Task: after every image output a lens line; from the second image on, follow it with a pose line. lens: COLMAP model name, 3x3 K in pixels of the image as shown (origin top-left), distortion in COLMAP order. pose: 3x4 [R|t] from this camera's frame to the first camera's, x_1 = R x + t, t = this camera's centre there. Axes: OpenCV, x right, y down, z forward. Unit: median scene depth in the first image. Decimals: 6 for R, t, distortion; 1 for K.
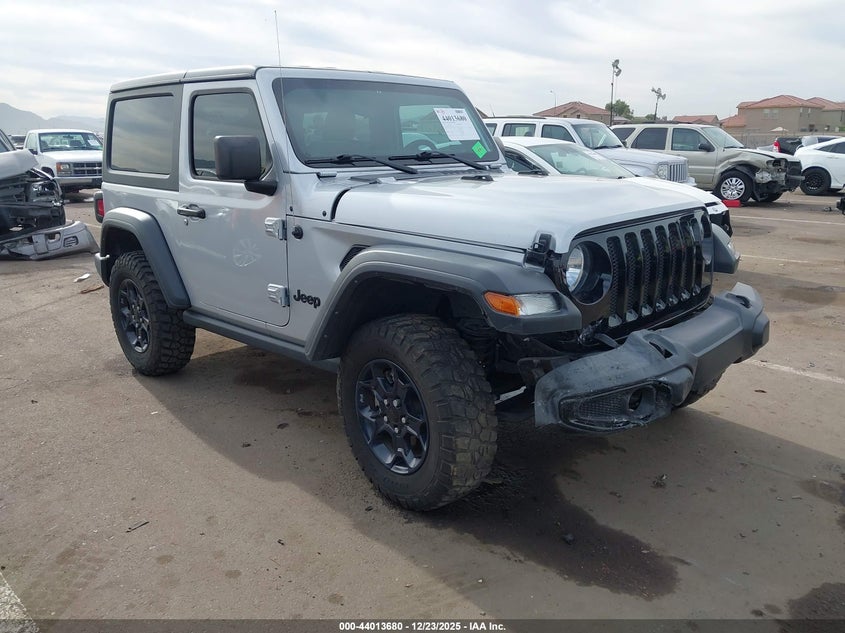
lens RADIAL K [[674.3, 0, 417.9], [0, 674.3, 316.8], [0, 0, 1]] dist [0.013424, -0.007959]
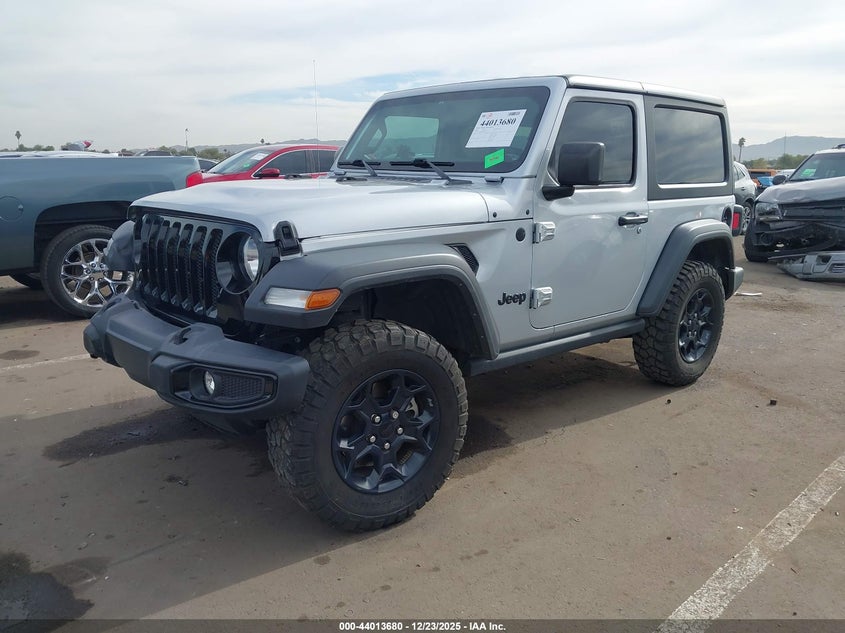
lens RADIAL K [[674.3, 0, 417.2], [0, 674.3, 314.8], [0, 0, 1]] dist [0.013424, -0.007959]
pose [[-0.047470, 0.227465, -0.972629, 1.070259], [-0.273455, 0.933568, 0.231676, -0.265257], [0.960713, 0.276968, 0.017885, 1.069912]]
